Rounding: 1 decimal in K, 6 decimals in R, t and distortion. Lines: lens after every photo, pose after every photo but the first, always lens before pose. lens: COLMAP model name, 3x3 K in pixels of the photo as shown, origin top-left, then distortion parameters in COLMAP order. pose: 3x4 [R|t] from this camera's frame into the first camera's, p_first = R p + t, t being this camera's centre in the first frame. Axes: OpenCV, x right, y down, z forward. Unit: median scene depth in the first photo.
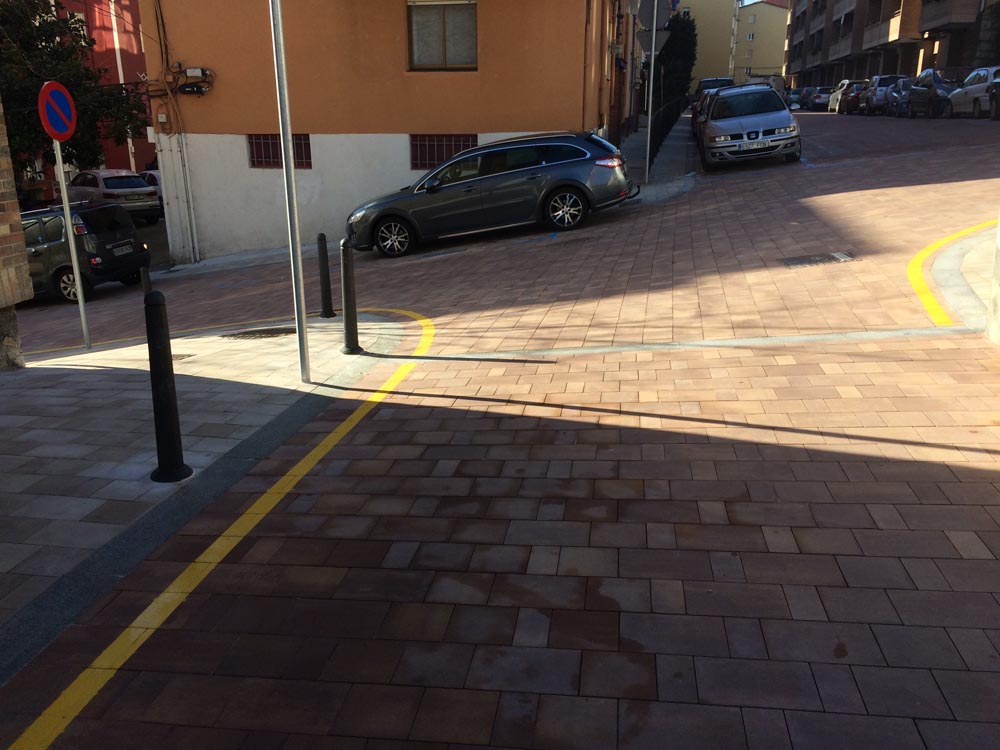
lens RADIAL K [[907.2, 0, 500.0], [0, 907.2, 375.0], [0, 0, 1]] dist [0.010353, 0.003847]
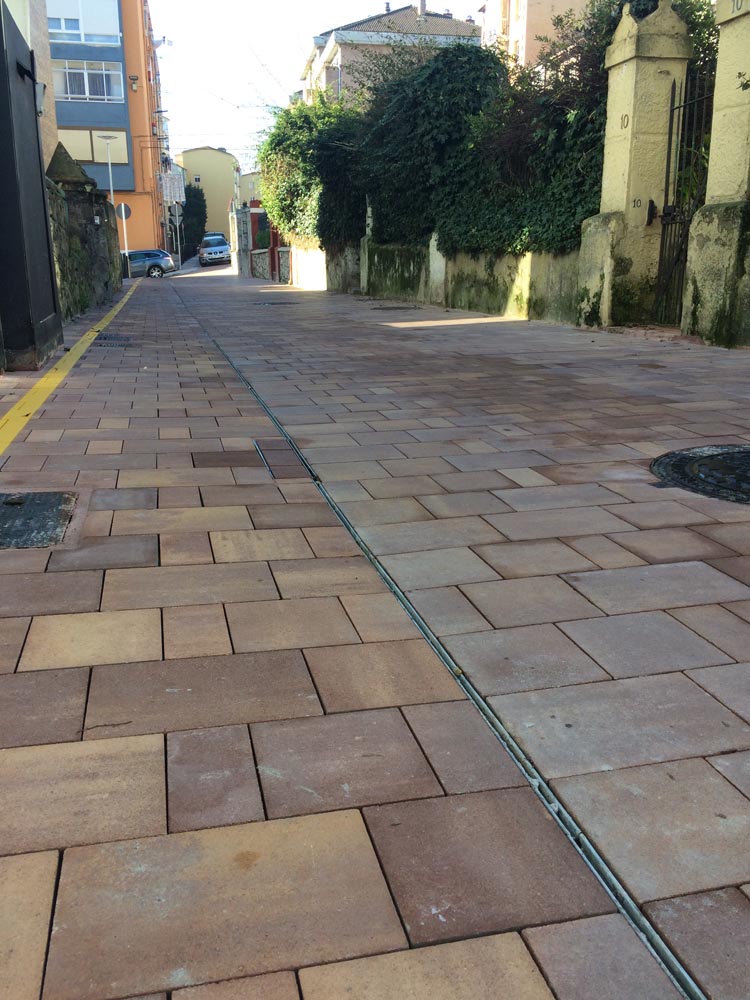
lens RADIAL K [[907.2, 0, 375.0], [0, 907.2, 500.0], [0, 0, 1]] dist [0.010353, 0.003847]
pose [[0.932751, -0.075940, 0.352433, -0.331032], [0.085282, 0.996296, -0.011031, 0.598969], [-0.350290, 0.040345, 0.935772, -1.868959]]
